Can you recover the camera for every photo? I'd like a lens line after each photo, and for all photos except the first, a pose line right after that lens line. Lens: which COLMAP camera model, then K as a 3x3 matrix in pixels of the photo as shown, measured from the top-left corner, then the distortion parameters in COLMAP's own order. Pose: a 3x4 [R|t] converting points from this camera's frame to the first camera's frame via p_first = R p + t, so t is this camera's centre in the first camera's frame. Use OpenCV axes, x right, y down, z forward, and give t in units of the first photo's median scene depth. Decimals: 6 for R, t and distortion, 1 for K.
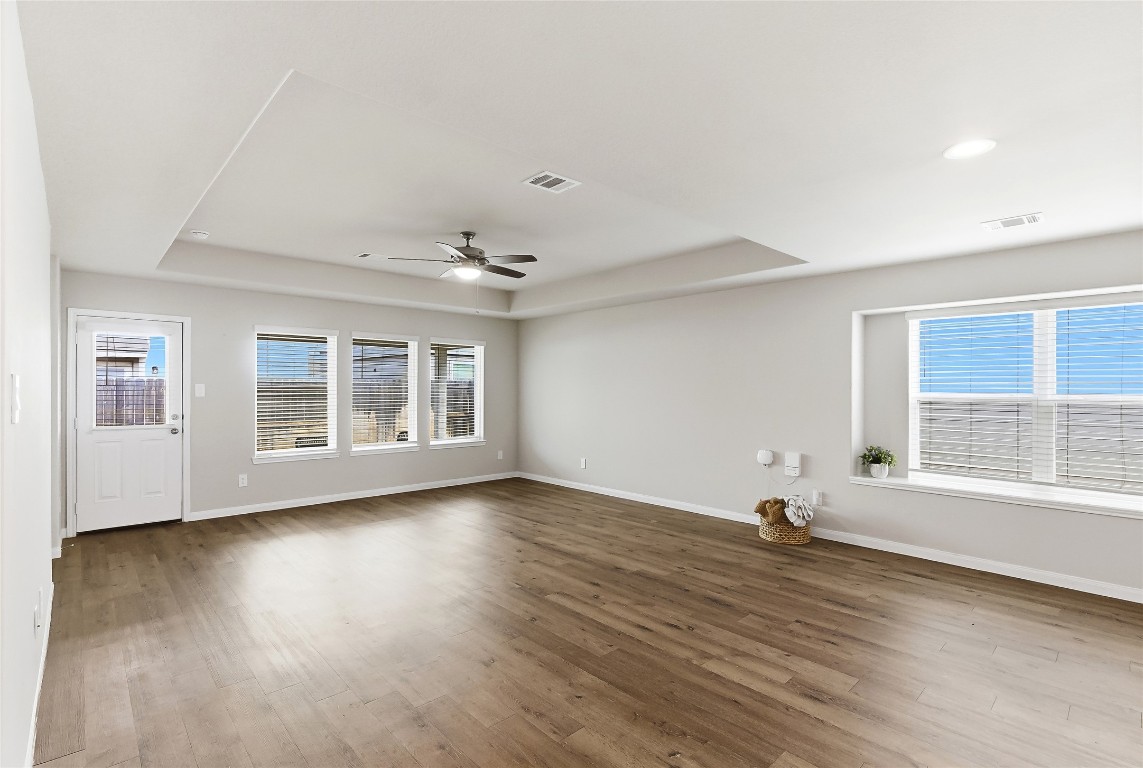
lens RADIAL K [[539.4, 0, 562.0], [0, 539.4, 384.4], [0, 0, 1]] dist [-0.014231, 0.003130]
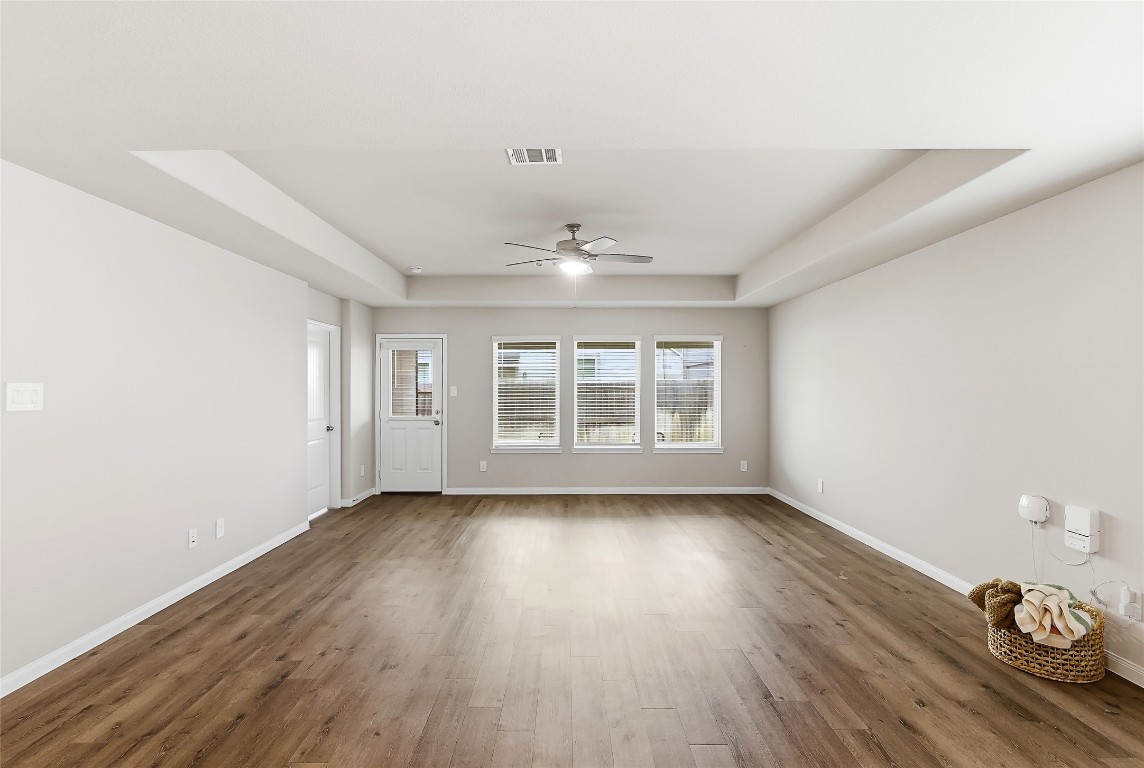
lens RADIAL K [[539.9, 0, 565.1], [0, 539.9, 383.0], [0, 0, 1]] dist [-0.014231, 0.003130]
pose [[0.738928, -0.010818, -0.673698, 0.426252], [0.007089, 0.999941, -0.008282, 0.004300], [0.673747, 0.001344, 0.738961, 0.271520]]
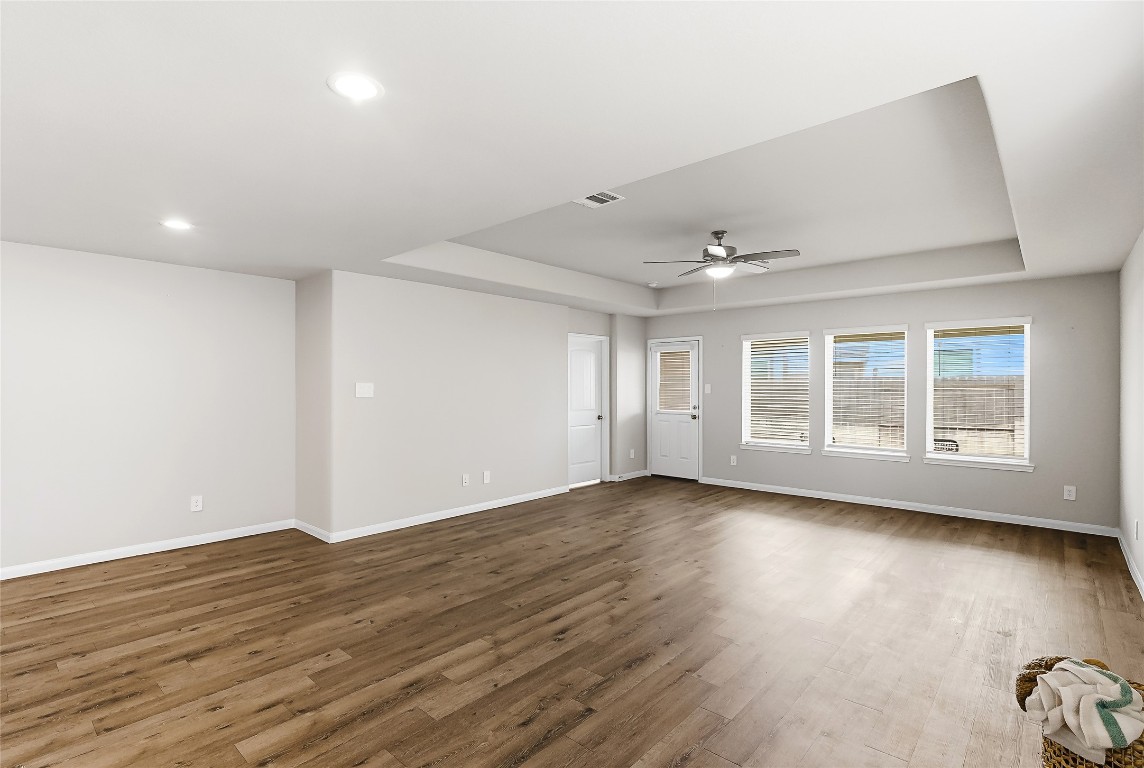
lens RADIAL K [[539.9, 0, 568.1], [0, 539.9, 384.9], [0, 0, 1]] dist [-0.014231, 0.003130]
pose [[0.097563, -0.003749, -0.995222, 0.746454], [0.005064, 0.999982, -0.003270, 0.004842], [0.995216, -0.004720, 0.097580, 0.582957]]
